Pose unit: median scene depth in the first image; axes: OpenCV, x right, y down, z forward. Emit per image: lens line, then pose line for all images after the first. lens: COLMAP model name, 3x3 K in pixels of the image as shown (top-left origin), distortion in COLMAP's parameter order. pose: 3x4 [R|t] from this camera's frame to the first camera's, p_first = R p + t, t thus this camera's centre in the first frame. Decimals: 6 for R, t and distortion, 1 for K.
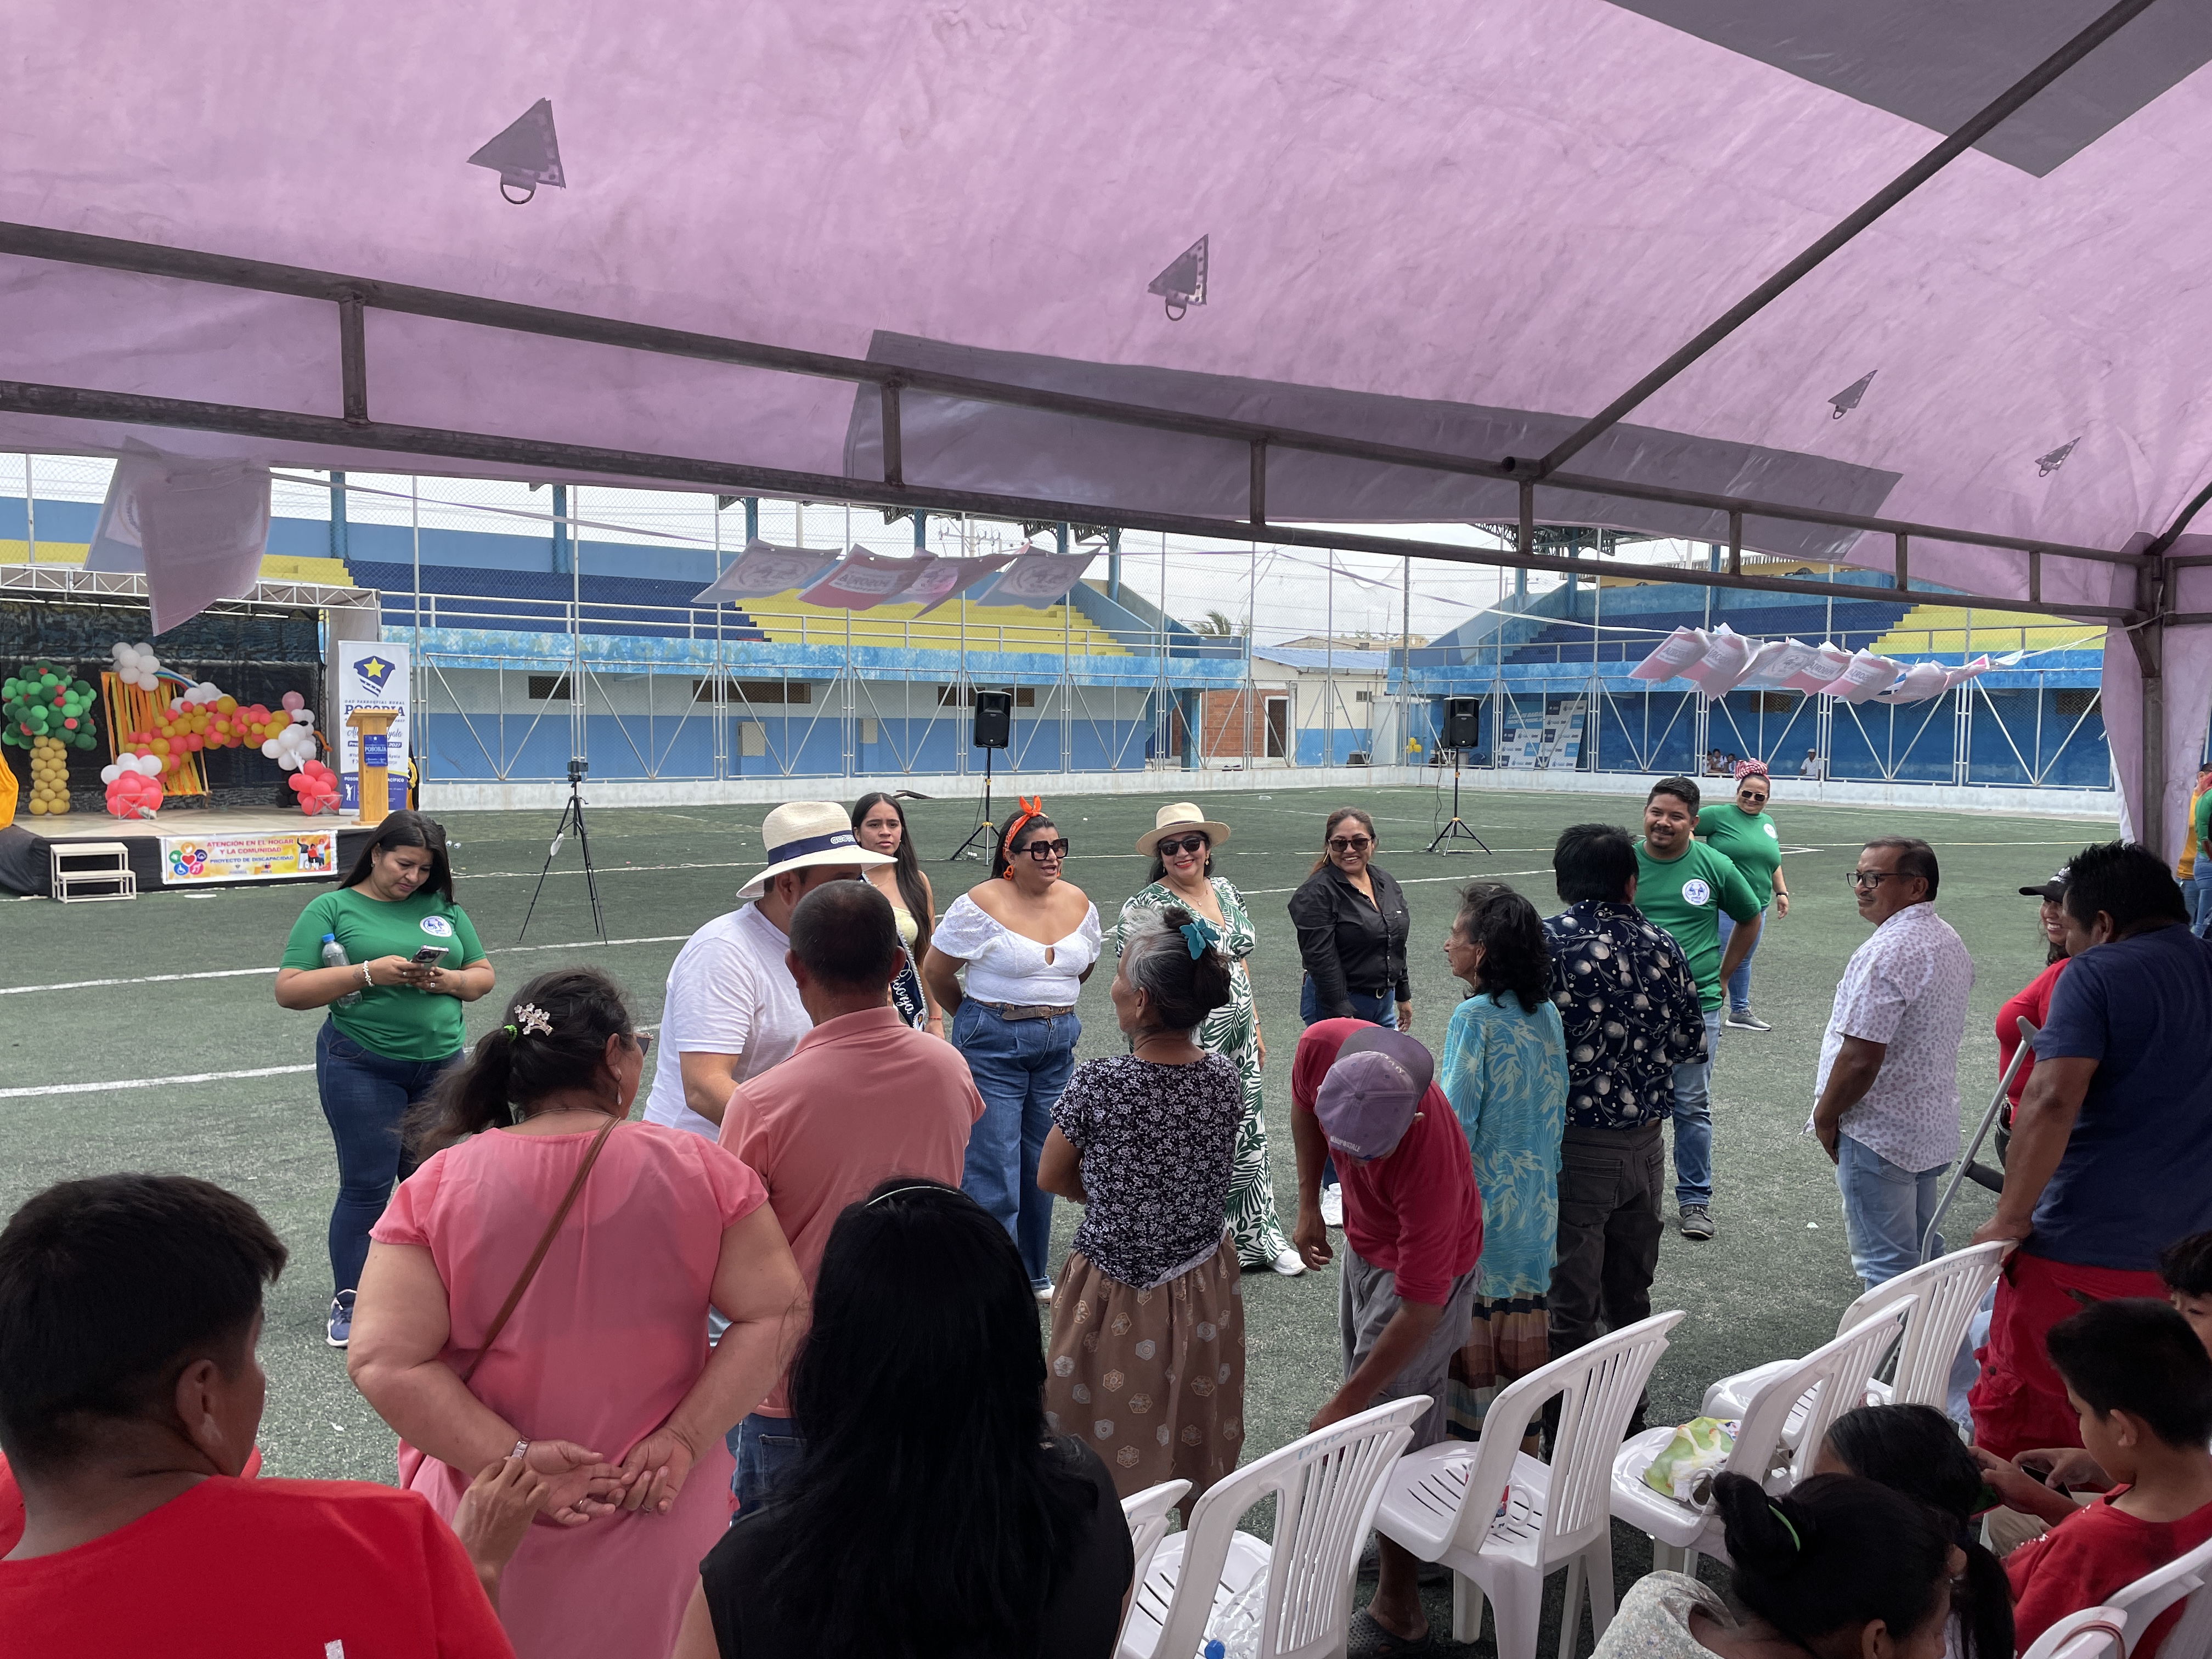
lens RADIAL K [[1645.6, 0, 1104.7], [0, 1645.6, 828.8], [0, 0, 1]] dist [0.032311, -0.021725]
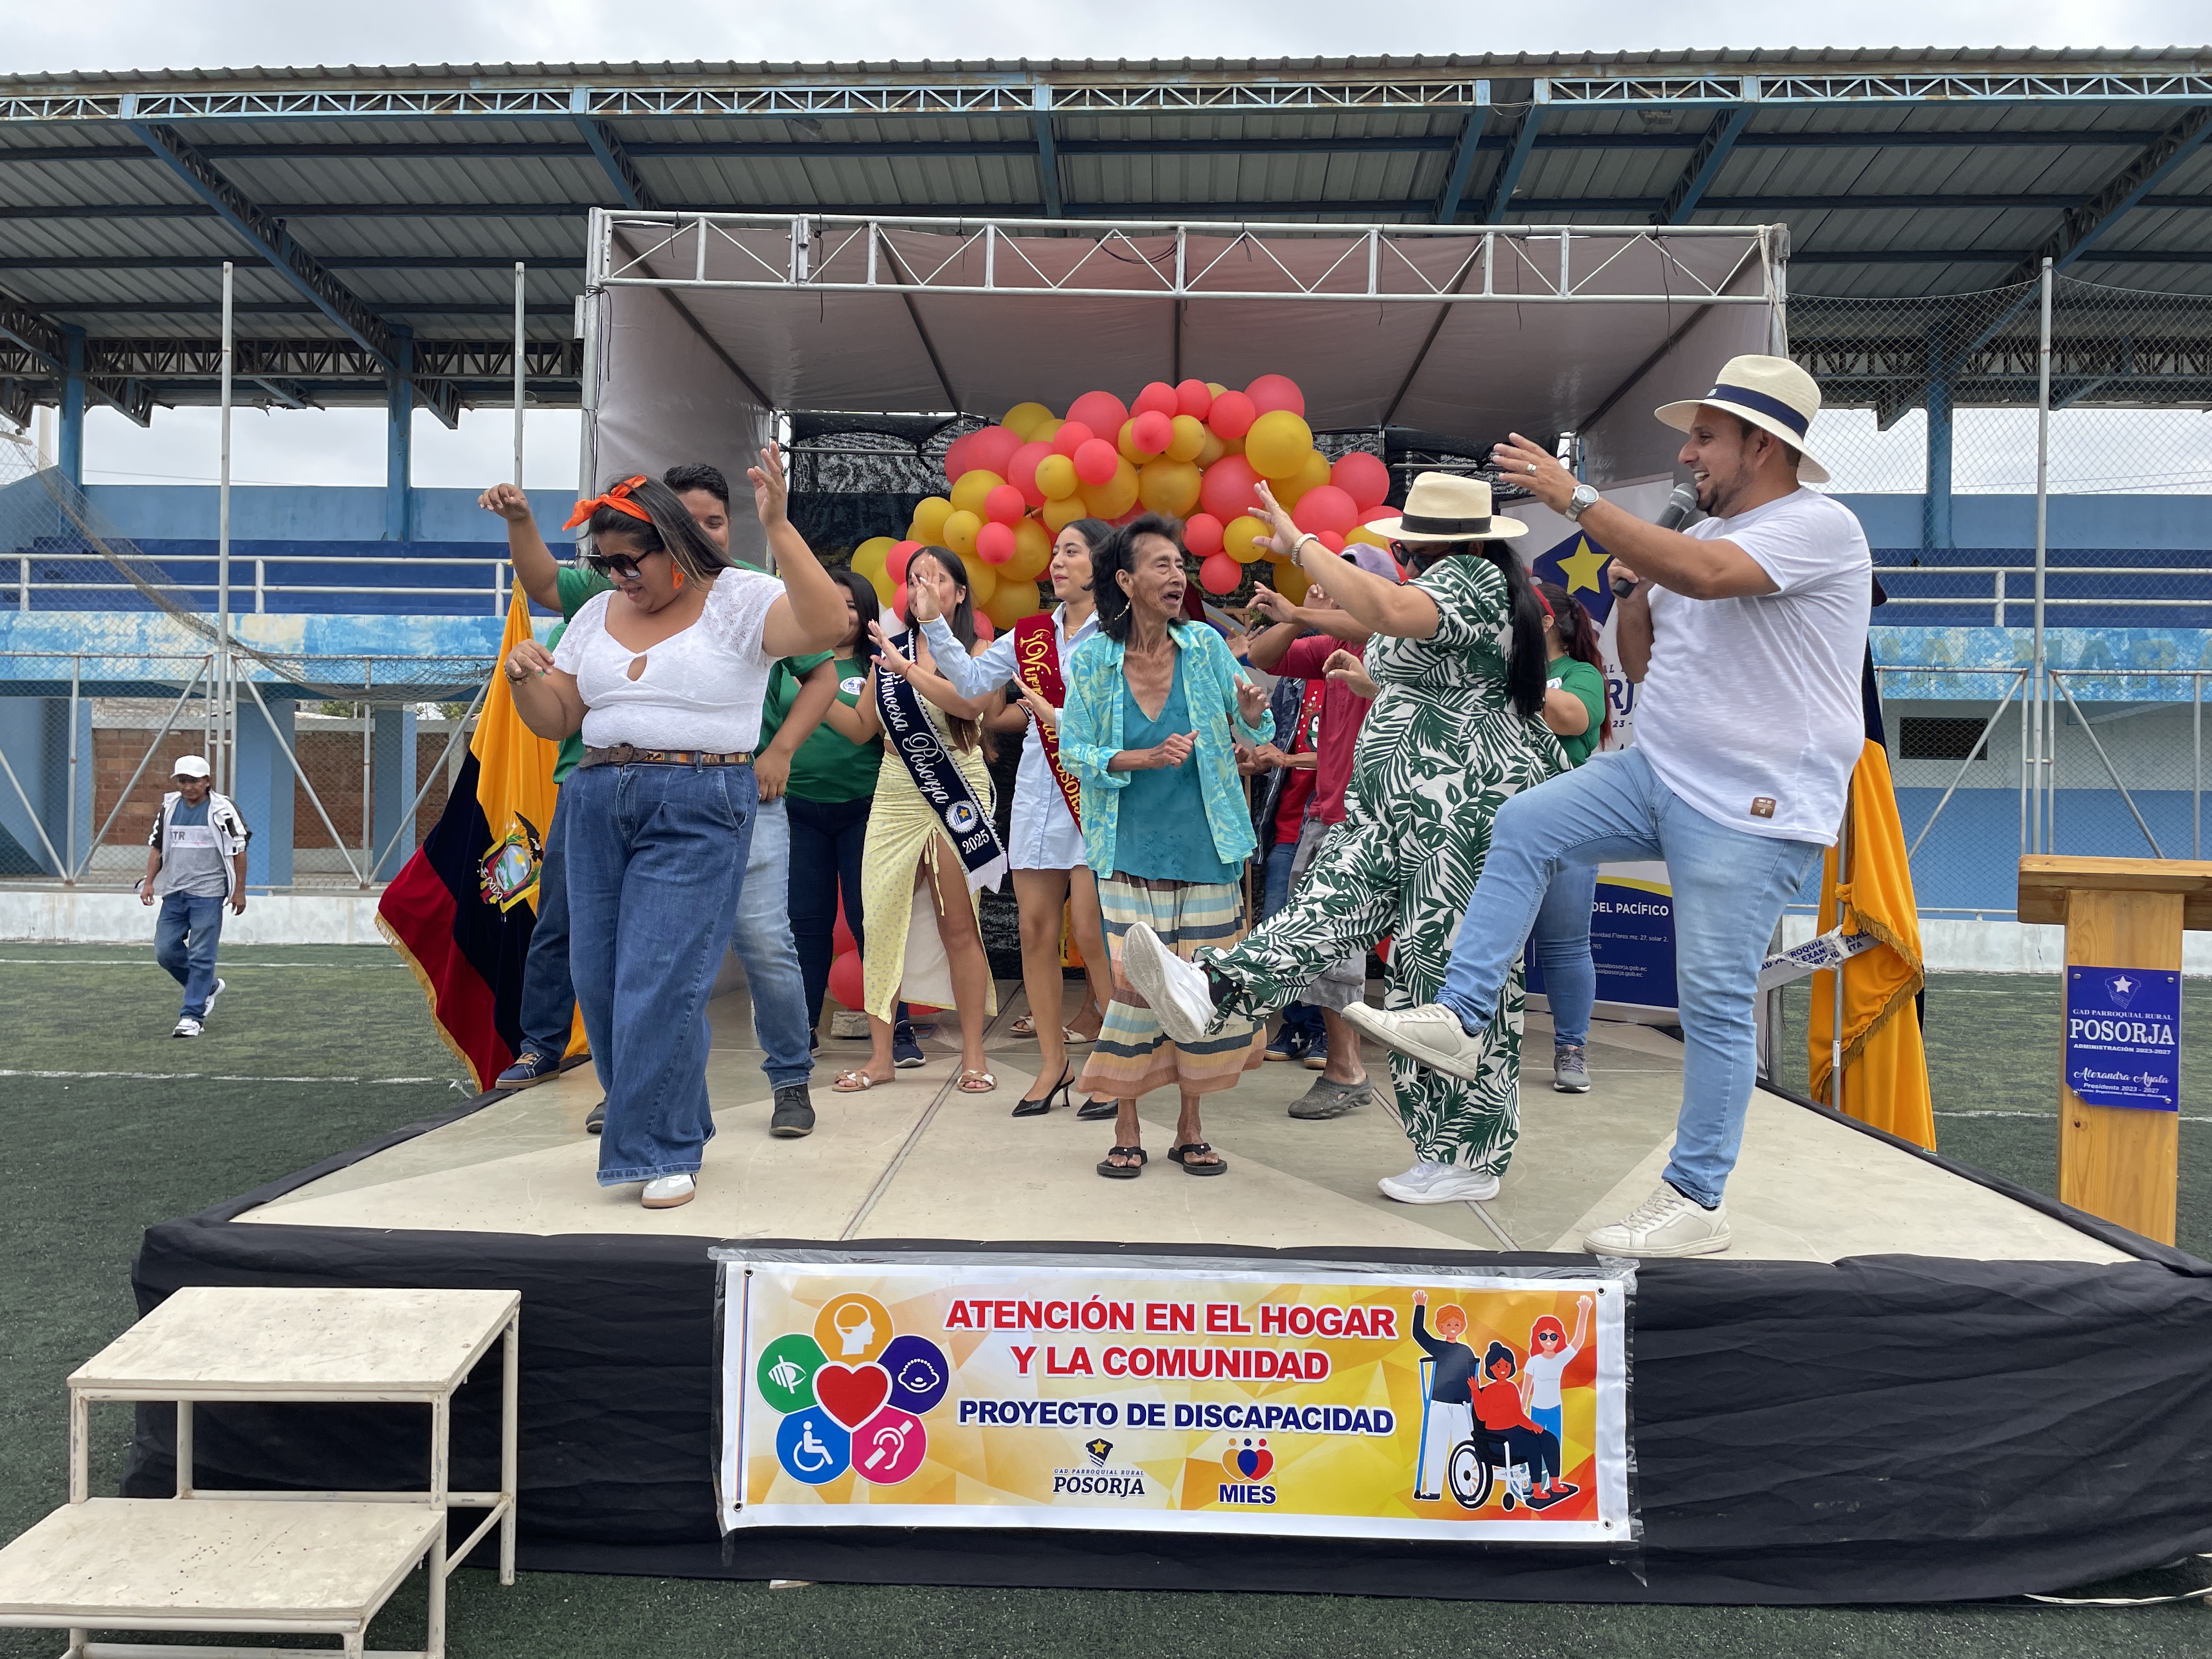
lens RADIAL K [[1645.6, 0, 1110.0], [0, 1645.6, 826.9], [0, 0, 1]] dist [0.032311, -0.021725]
pose [[0.765970, 0.009912, -0.642799, -0.197260], [-0.051865, 0.997575, -0.046420, -0.016638], [0.640780, 0.068896, 0.764627, 0.414133]]
